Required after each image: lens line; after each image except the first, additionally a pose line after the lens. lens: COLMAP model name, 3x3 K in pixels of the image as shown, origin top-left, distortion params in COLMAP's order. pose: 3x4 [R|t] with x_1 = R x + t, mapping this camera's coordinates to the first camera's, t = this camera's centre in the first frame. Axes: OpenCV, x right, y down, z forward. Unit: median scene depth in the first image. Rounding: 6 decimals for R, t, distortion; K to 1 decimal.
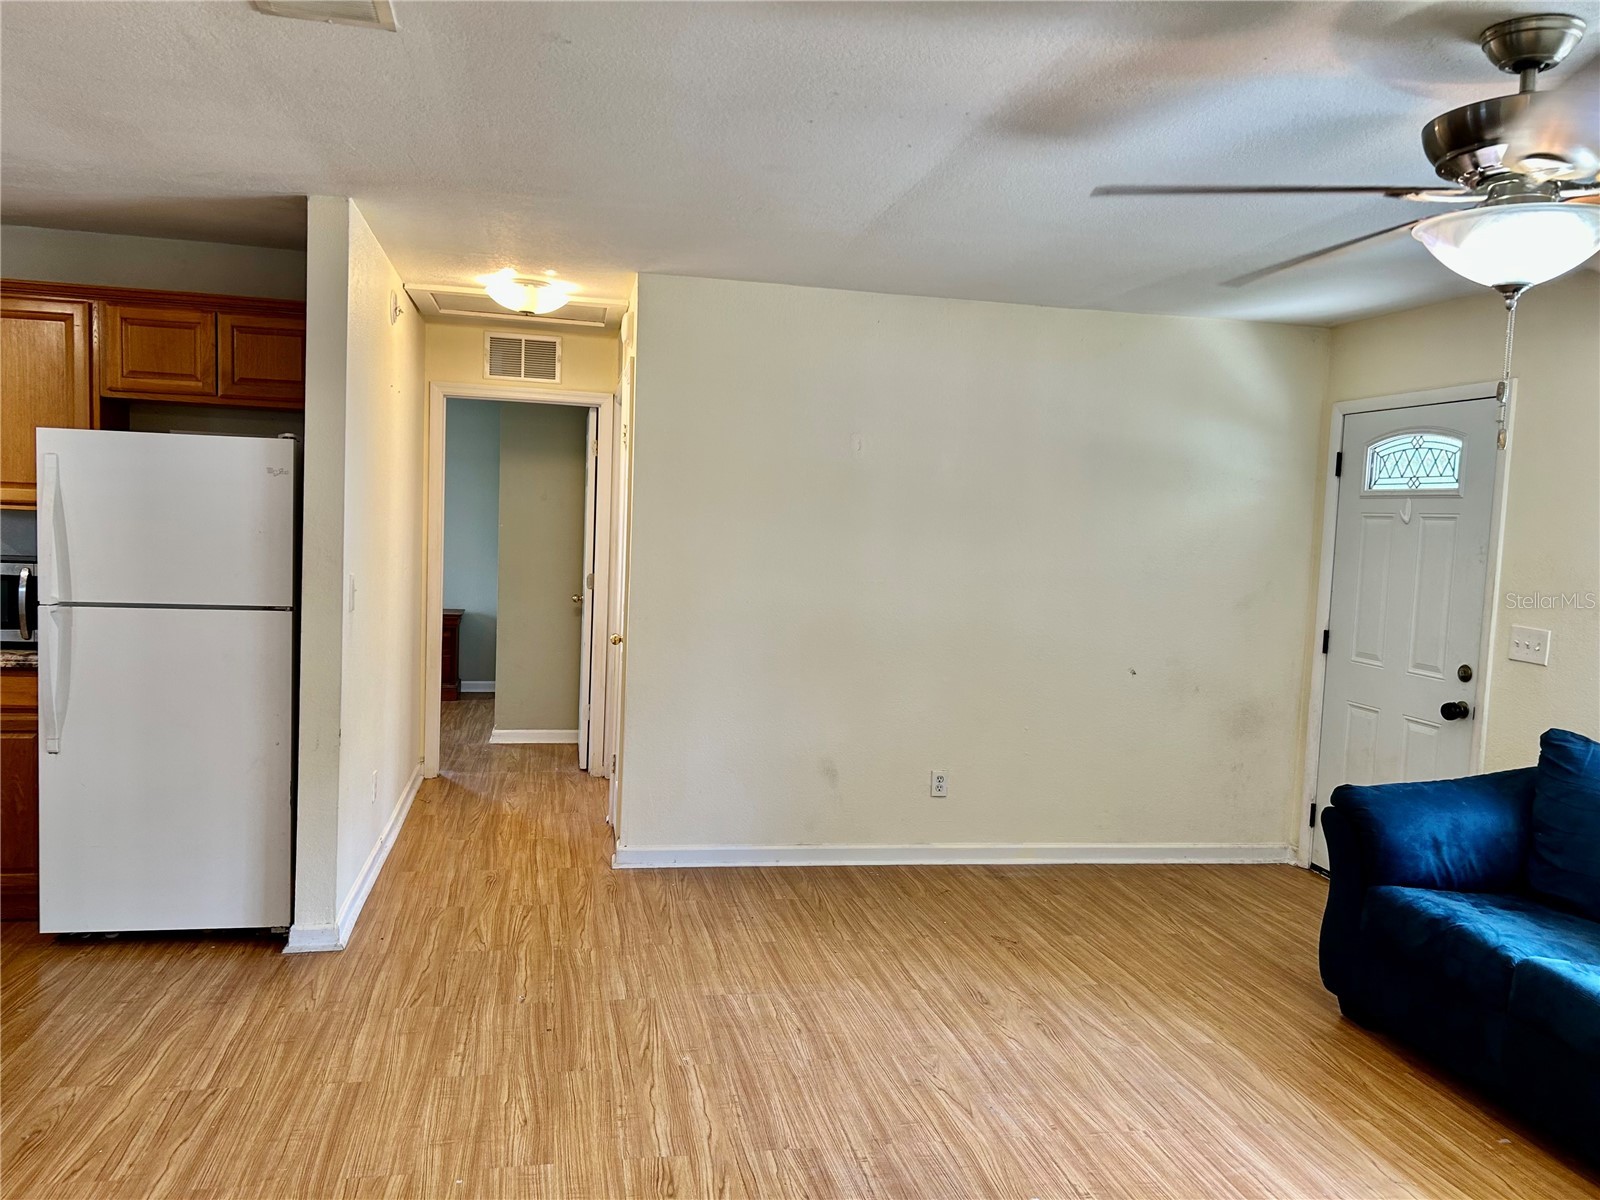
lens RADIAL K [[1212.2, 0, 794.2], [0, 1212.2, 615.1], [0, 0, 1]] dist [0.063118, -0.057986]
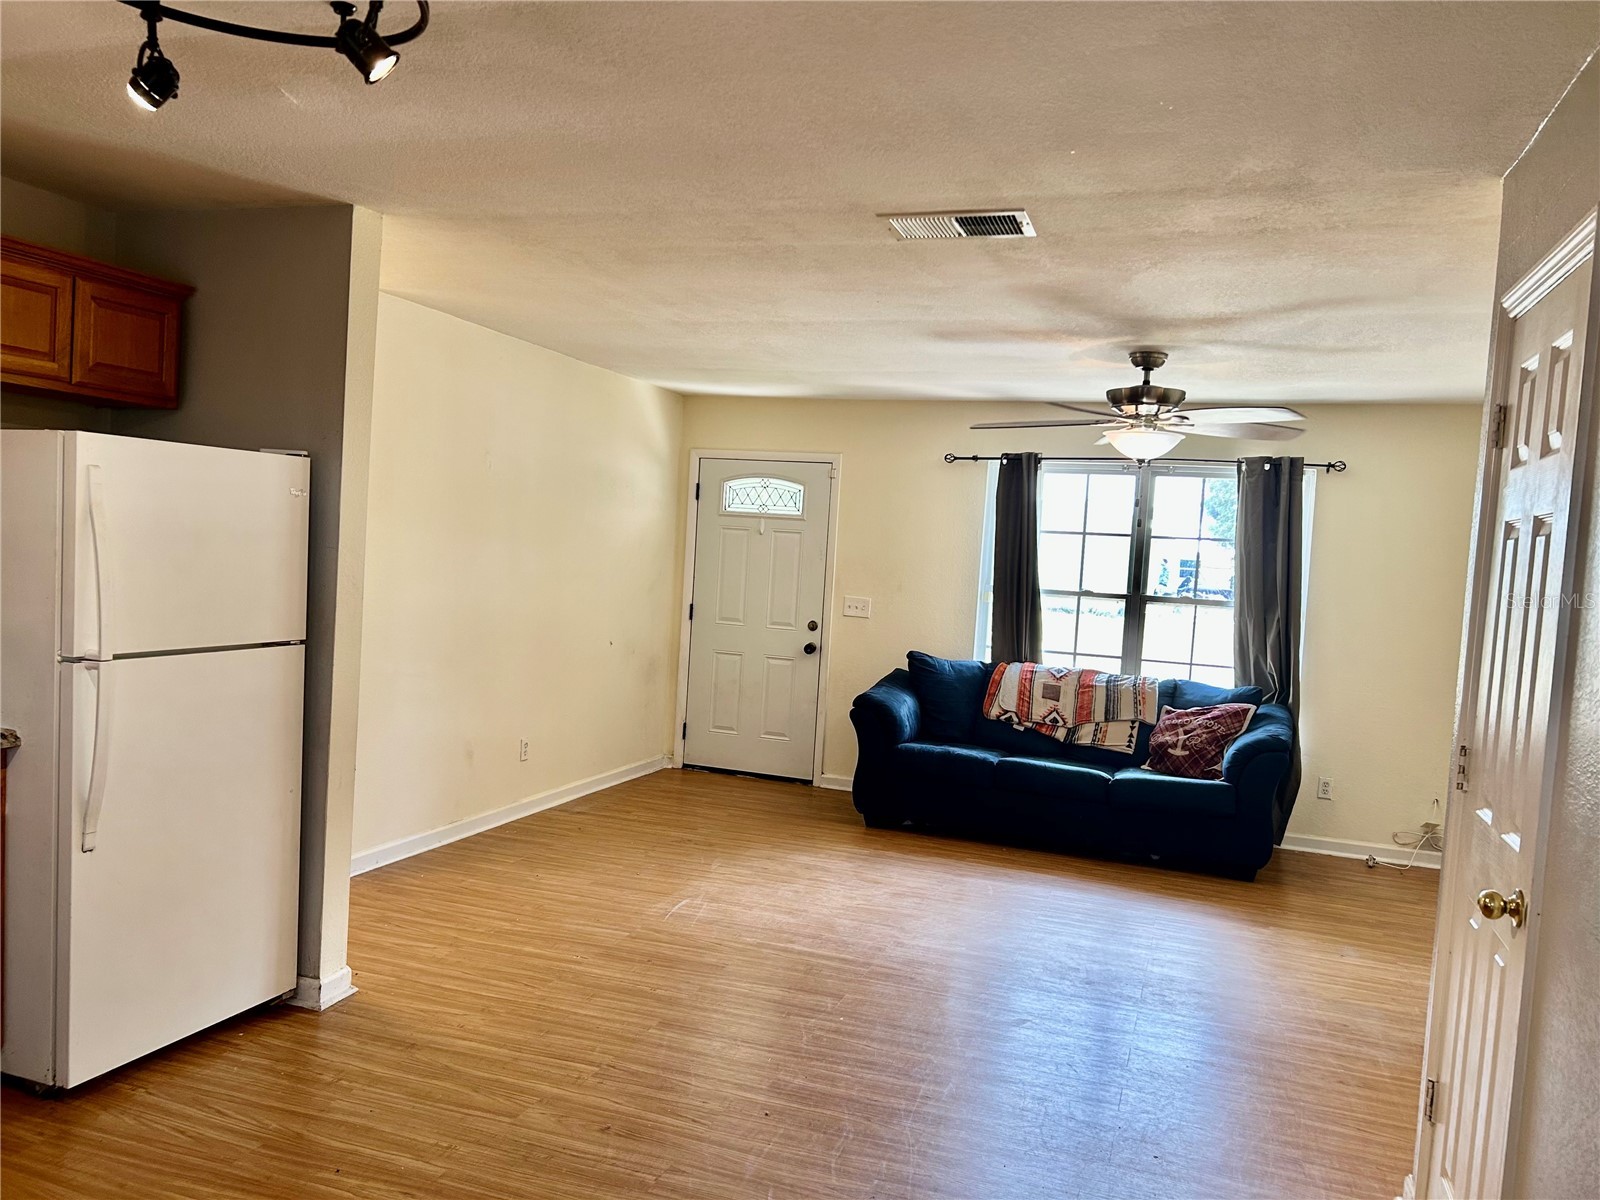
lens RADIAL K [[1204.4, 0, 807.3], [0, 1204.4, 620.0], [0, 0, 1]] dist [0.096672, -0.094347]
pose [[0.497585, -0.064580, 0.865008, -0.998754], [0.032185, 0.997913, 0.055989, -0.059806], [-0.866818, -0.000019, 0.498625, 0.211516]]
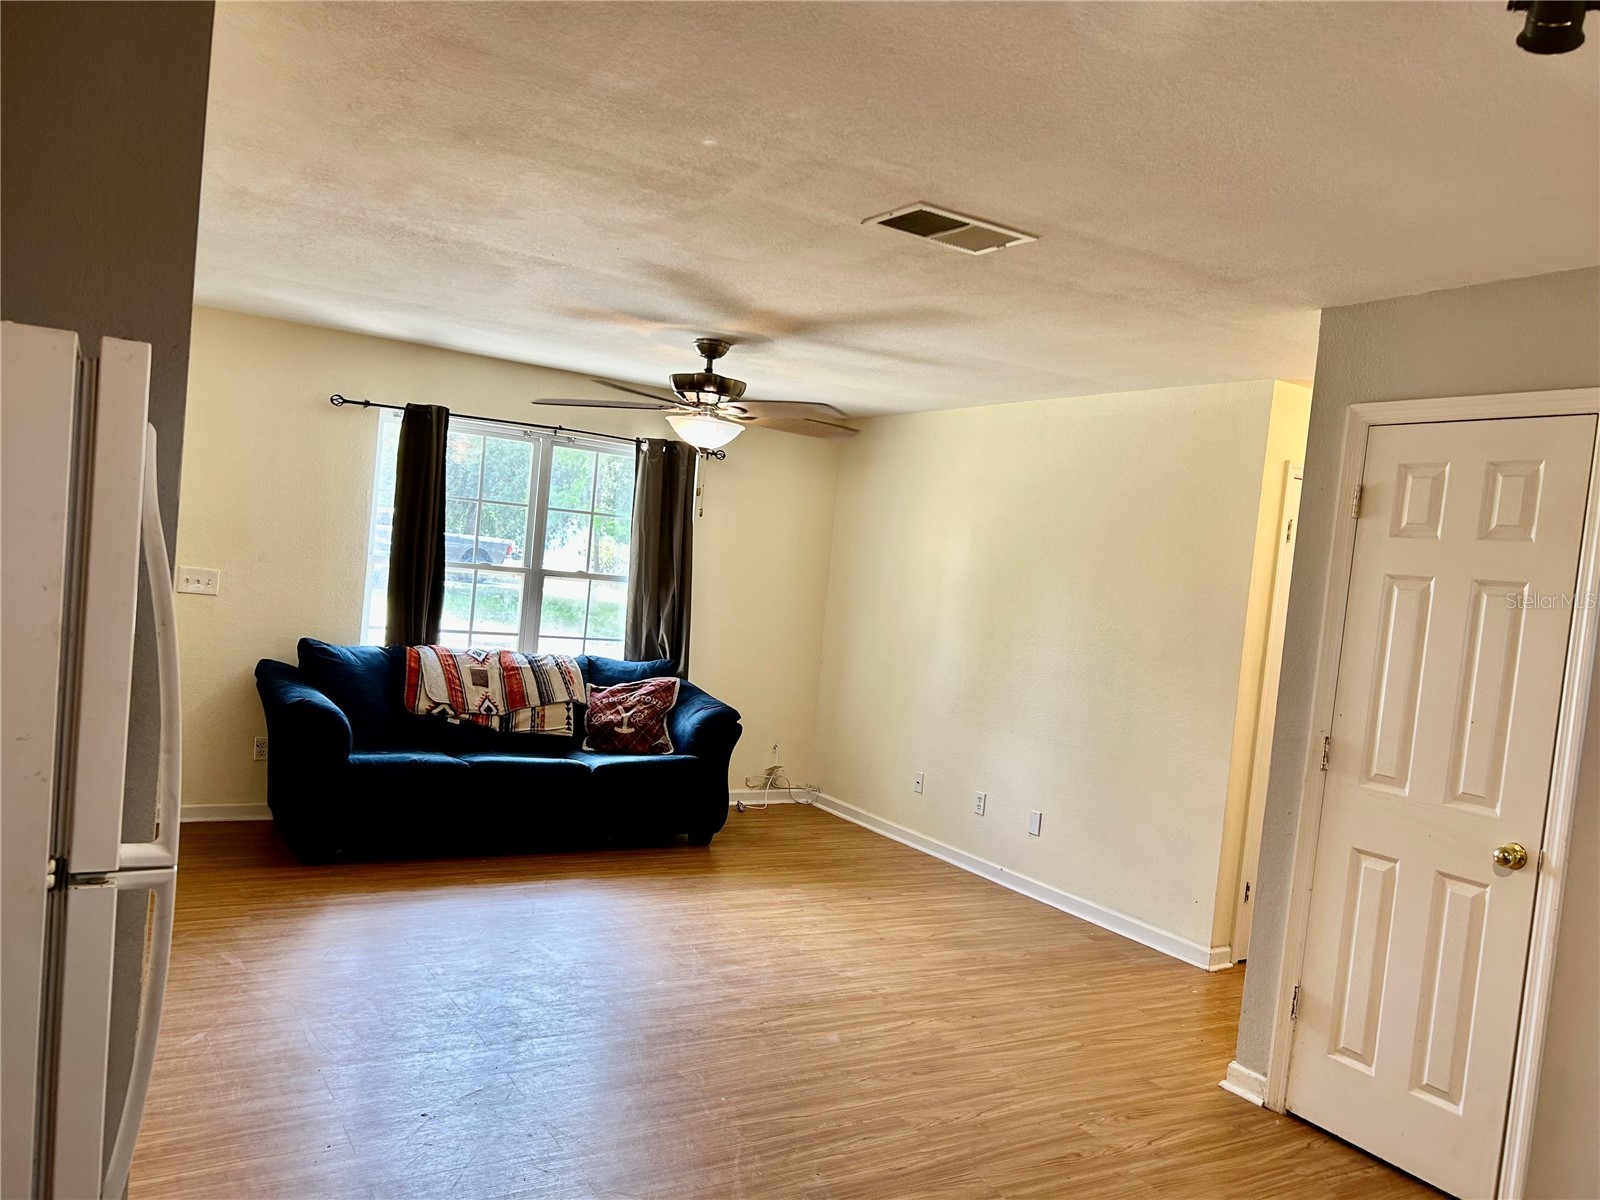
lens RADIAL K [[1204.4, 0, 807.3], [0, 1204.4, 620.0], [0, 0, 1]] dist [0.096672, -0.094347]
pose [[-0.346969, -0.119960, 0.930173, -0.938141], [-0.034195, 0.992745, 0.115274, -0.117087], [-0.937253, 0.008189, -0.348554, 0.897529]]
